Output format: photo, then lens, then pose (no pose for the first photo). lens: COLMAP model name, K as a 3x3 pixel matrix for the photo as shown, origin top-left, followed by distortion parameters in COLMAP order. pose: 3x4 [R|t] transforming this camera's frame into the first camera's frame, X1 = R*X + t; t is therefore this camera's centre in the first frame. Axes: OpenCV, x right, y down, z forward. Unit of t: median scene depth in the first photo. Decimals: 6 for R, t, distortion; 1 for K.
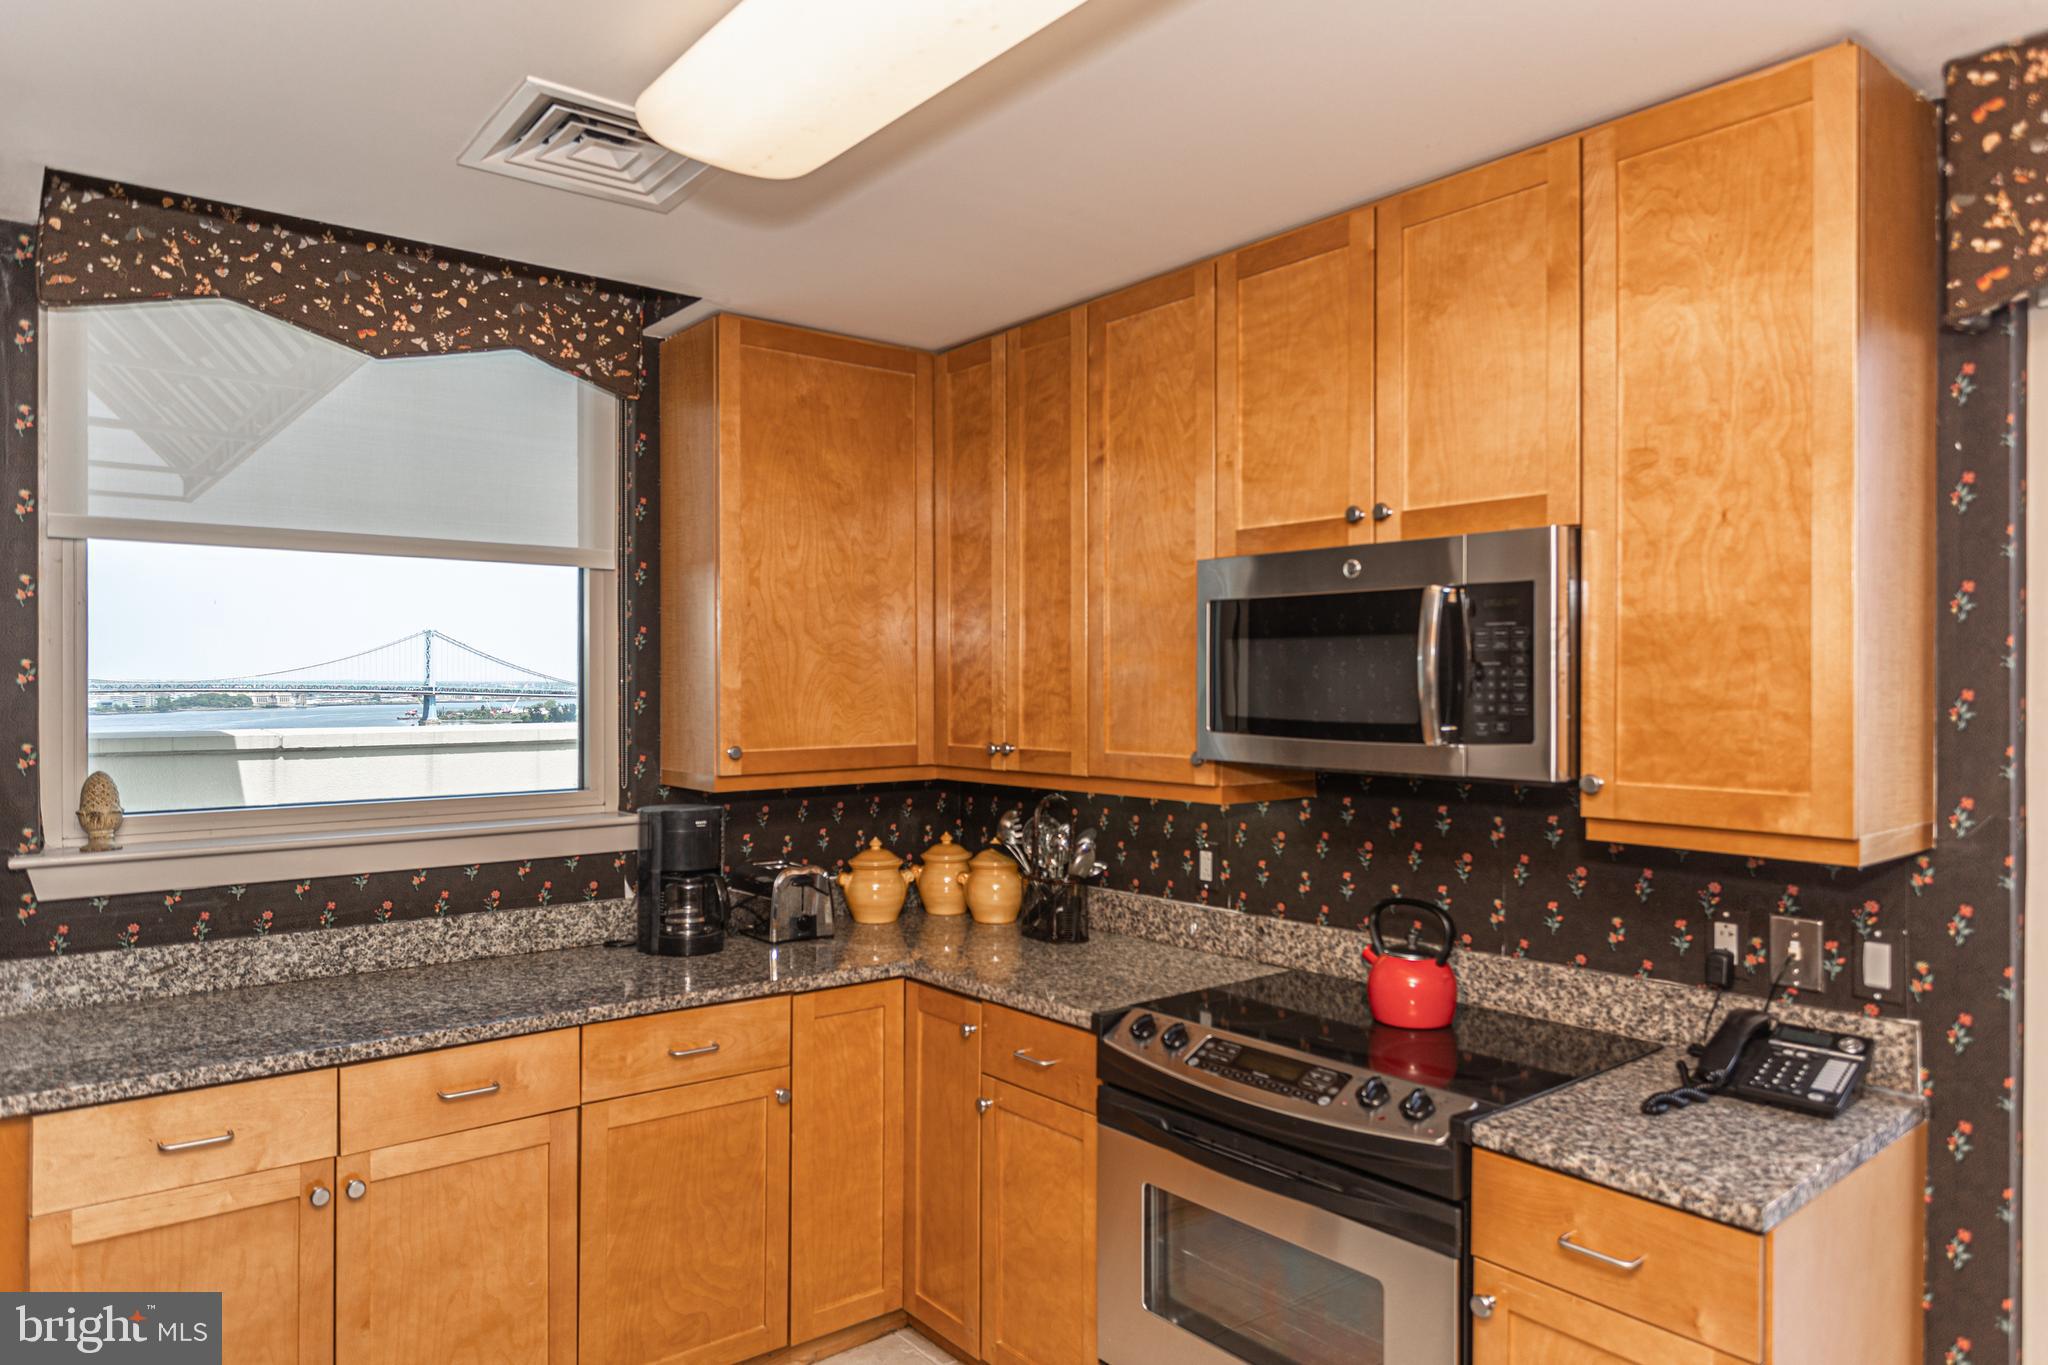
lens RADIAL K [[1281.0, 0, 1027.1], [0, 1281.0, 687.7], [0, 0, 1]] dist [-0.001990, 0.002975]
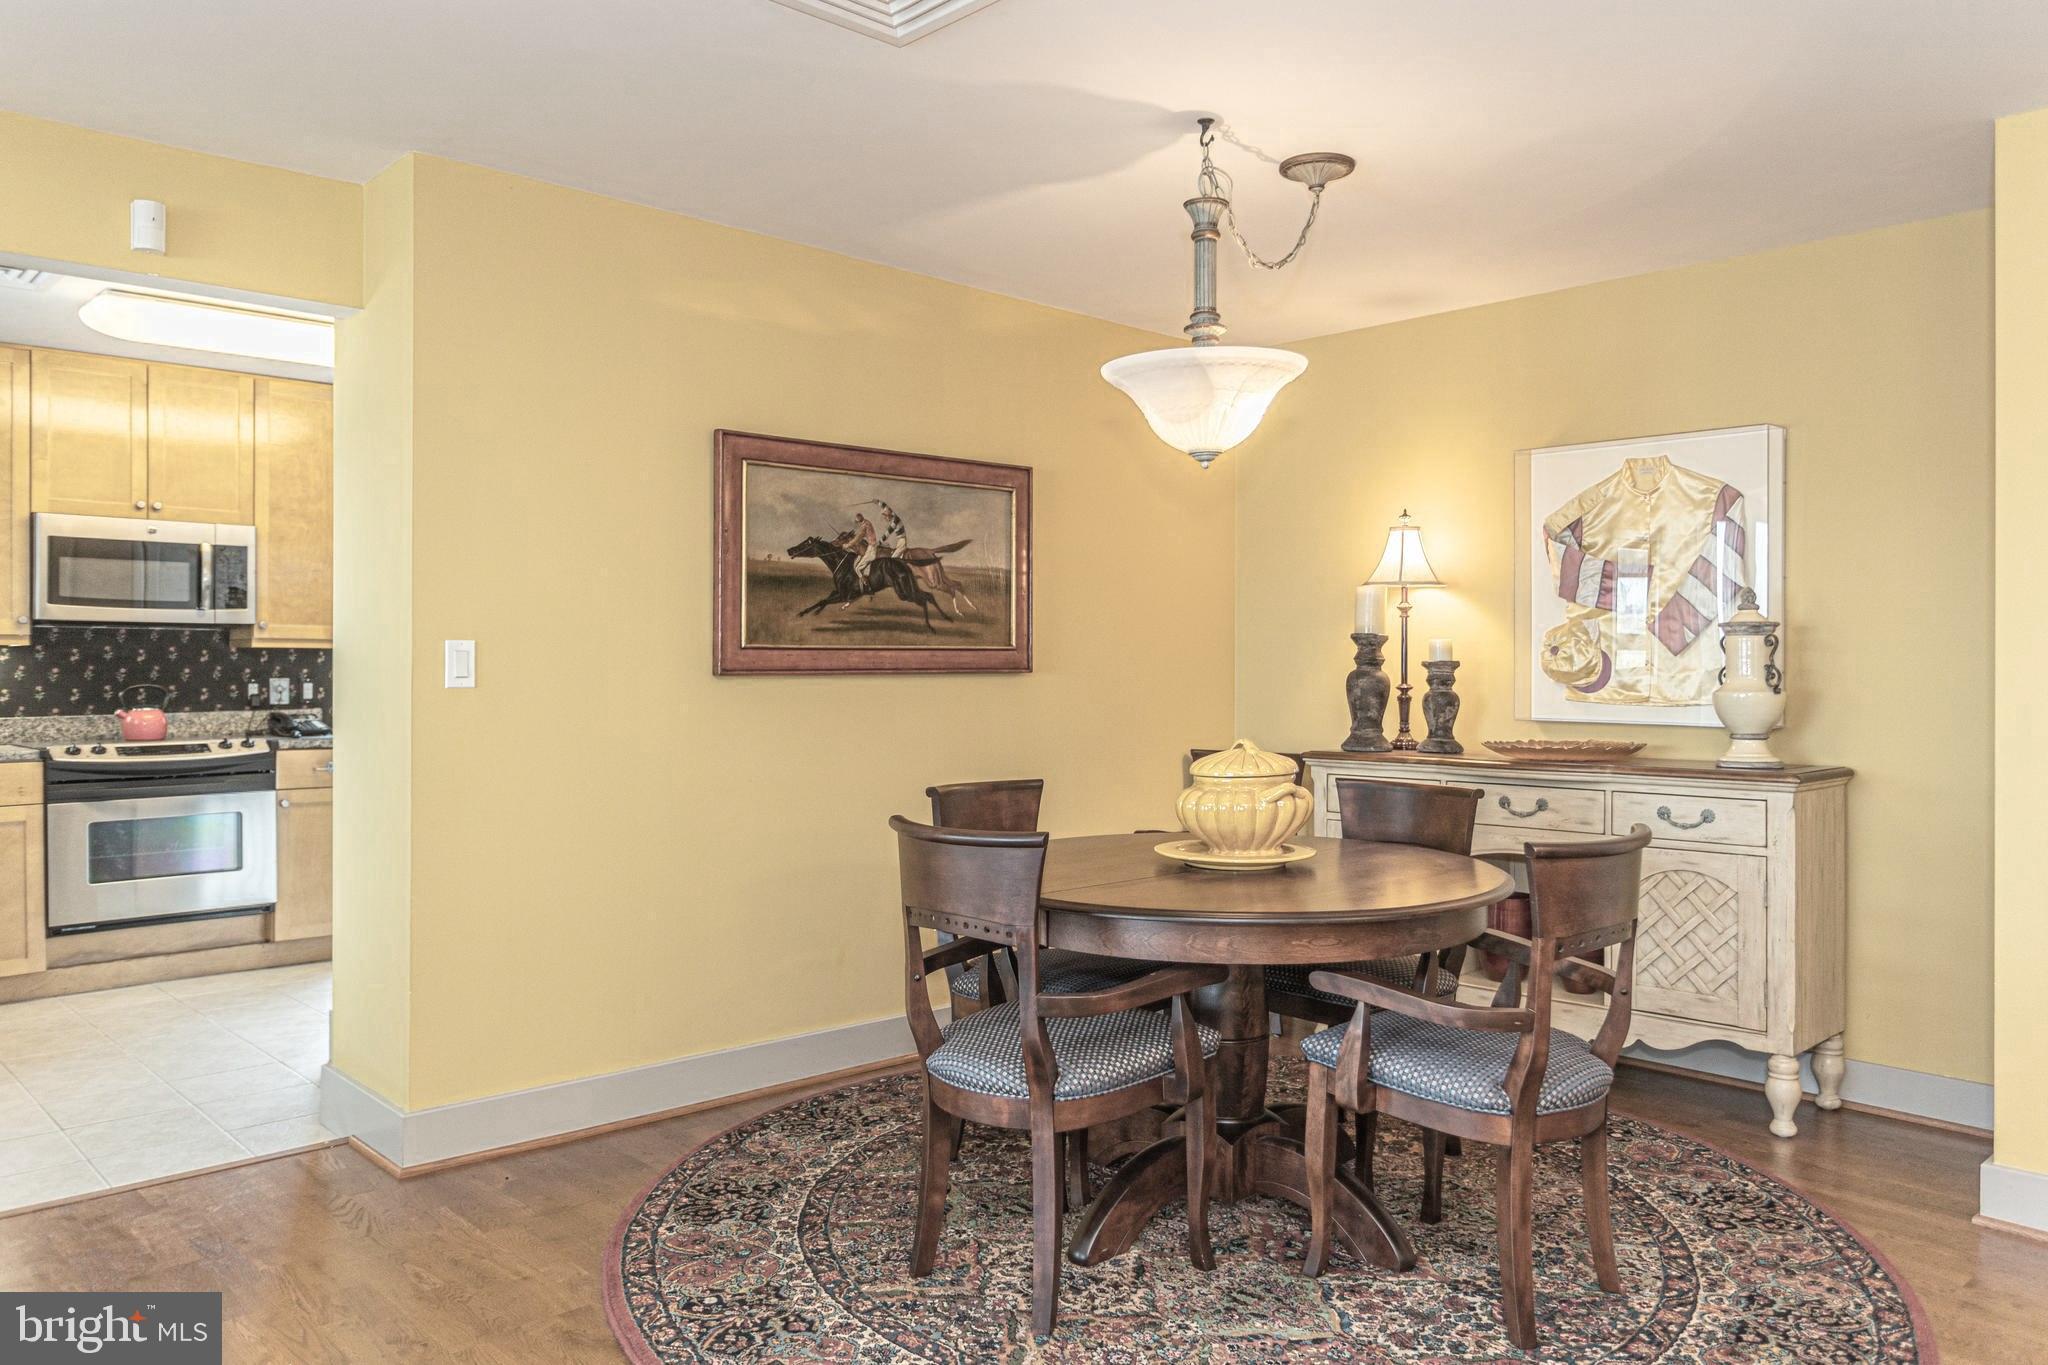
lens RADIAL K [[1456.7, 0, 1035.4], [0, 1456.7, 663.5], [0, 0, 1]] dist [-0.001593, 0.004058]
pose [[-0.067172, -0.002312, 0.997739, -2.136281], [-0.000955, 0.999997, 0.002253, 0.116467], [-0.997741, -0.000802, -0.067174, -0.319351]]
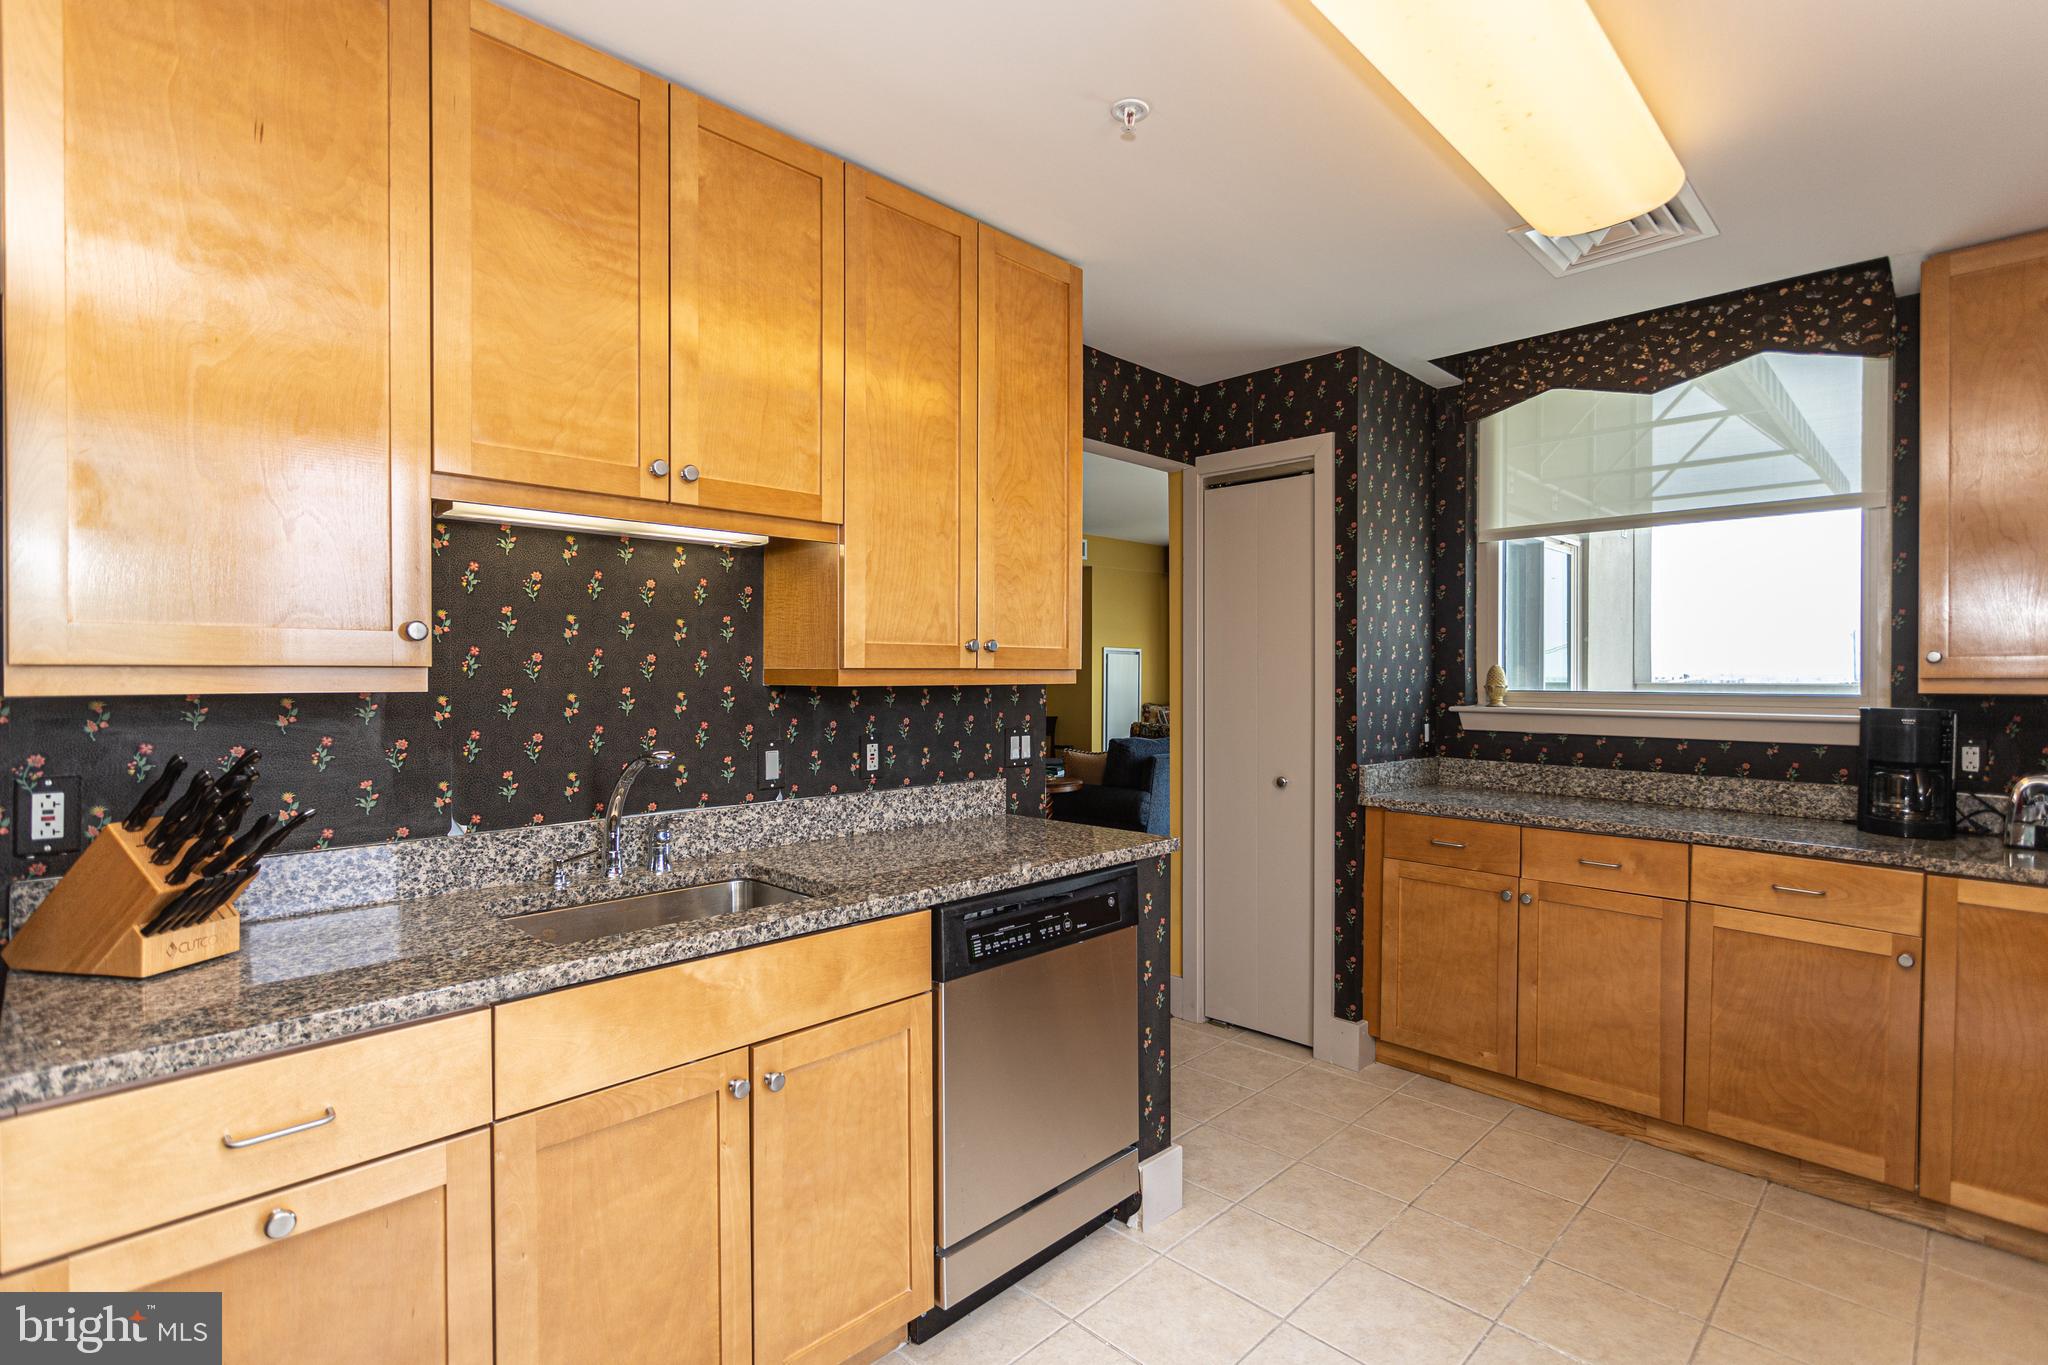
lens RADIAL K [[974.9, 0, 1024.0], [0, 974.9, 682.5], [0, 0, 1]] dist [-0.002394, 0.000832]
pose [[0.105788, 0.007535, -0.994360, 0.610816], [-0.005960, 0.999958, 0.006943, 0.085108], [0.994371, 0.005192, 0.105828, 0.168766]]
